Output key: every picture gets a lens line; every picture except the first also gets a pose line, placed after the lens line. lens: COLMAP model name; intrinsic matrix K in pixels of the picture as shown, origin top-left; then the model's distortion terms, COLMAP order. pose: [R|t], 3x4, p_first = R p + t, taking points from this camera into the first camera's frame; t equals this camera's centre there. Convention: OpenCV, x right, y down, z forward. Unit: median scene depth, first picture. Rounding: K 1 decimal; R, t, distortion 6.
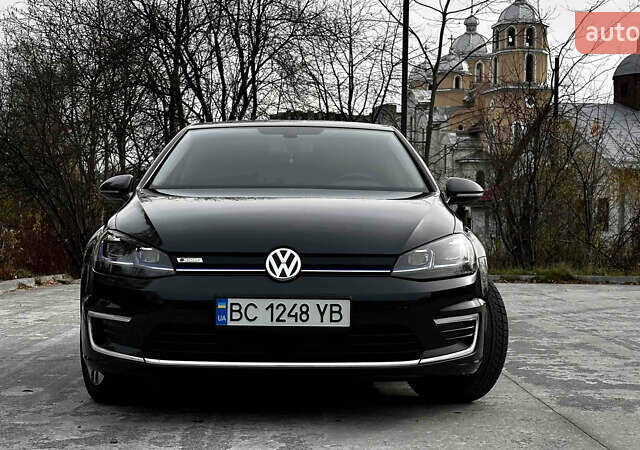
lens RADIAL K [[1112.3, 0, 320.0], [0, 1112.3, 225.0], [0, 0, 1]] dist [0.160000, -0.106068]
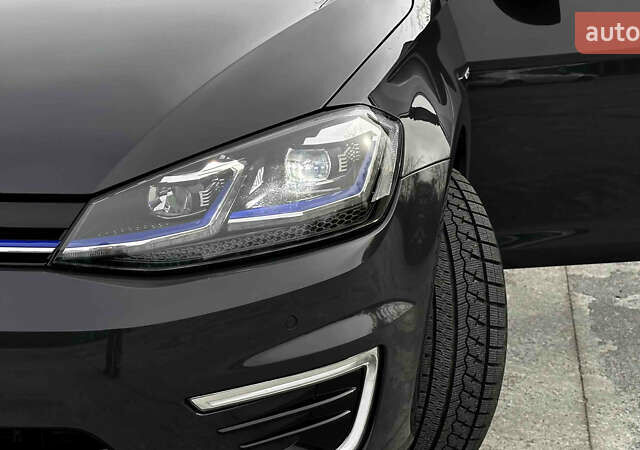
lens RADIAL K [[1112.3, 0, 320.0], [0, 1112.3, 225.0], [0, 0, 1]] dist [0.160000, -0.106068]
pose [[0.983809, 0.055754, -0.170328, 0.182144], [-0.014090, 0.971499, 0.236623, -0.039896], [0.178666, -0.230392, 0.956555, 0.674923]]
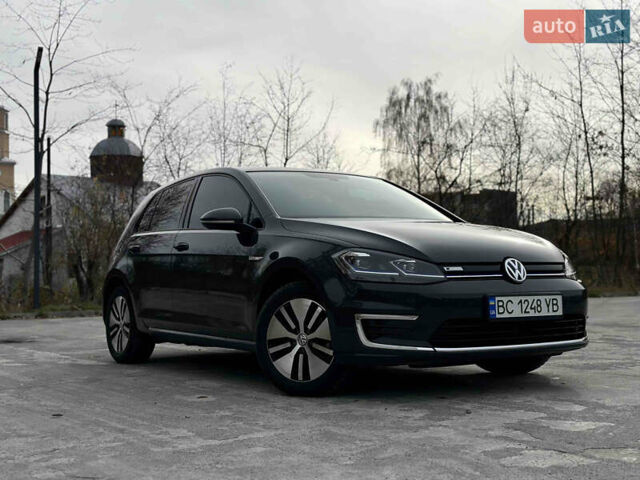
lens RADIAL K [[888.2, 0, 320.0], [0, 888.2, 240.0], [0, 0, 1]] dist [0.150414, -0.133336]
pose [[0.844402, -0.000253, 0.535710, -0.748092], [0.021883, 0.999181, -0.034022, 0.028566], [-0.535263, 0.040451, 0.843716, 0.213716]]
